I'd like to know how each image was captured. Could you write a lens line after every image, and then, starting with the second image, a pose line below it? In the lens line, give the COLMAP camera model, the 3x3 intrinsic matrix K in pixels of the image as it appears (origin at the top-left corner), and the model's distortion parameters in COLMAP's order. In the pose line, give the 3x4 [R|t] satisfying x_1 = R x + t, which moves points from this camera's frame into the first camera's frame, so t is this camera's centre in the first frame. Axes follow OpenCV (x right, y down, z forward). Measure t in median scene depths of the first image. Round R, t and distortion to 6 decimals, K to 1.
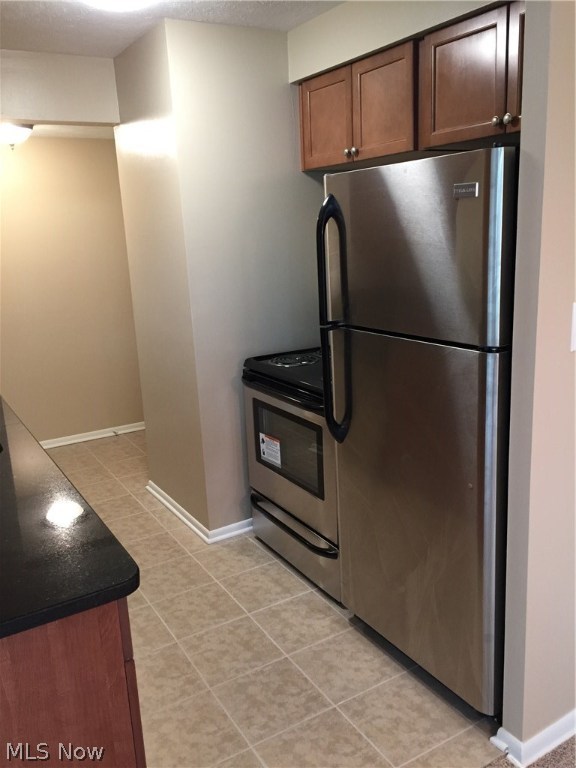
lens RADIAL K [[660.8, 0, 288.4], [0, 660.8, 384.7], [0, 0, 1]] dist [0.086361, -0.107528]
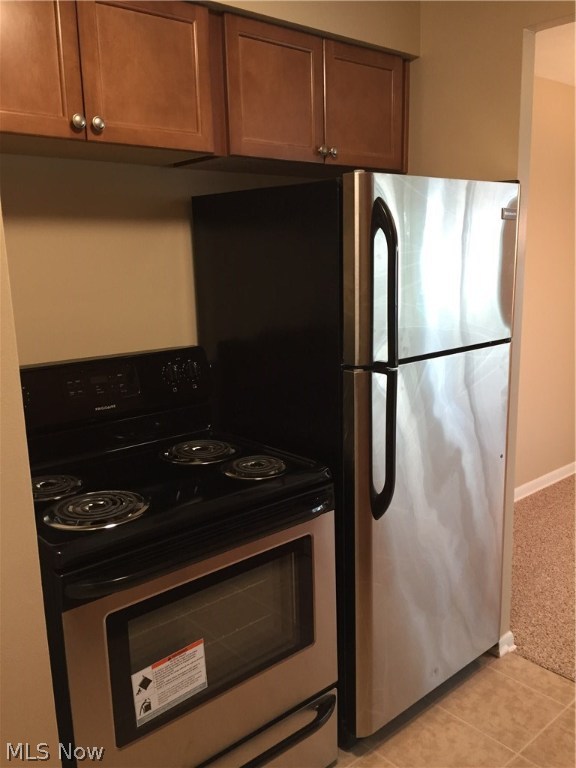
lens RADIAL K [[660.8, 0, 288.7], [0, 660.8, 383.0], [0, 0, 1]] dist [0.086361, -0.107528]
pose [[-0.187610, -0.136301, 0.972741, -0.631531], [0.253726, 0.949990, 0.182049, -0.230969], [-0.948908, 0.280963, -0.143645, 1.154558]]
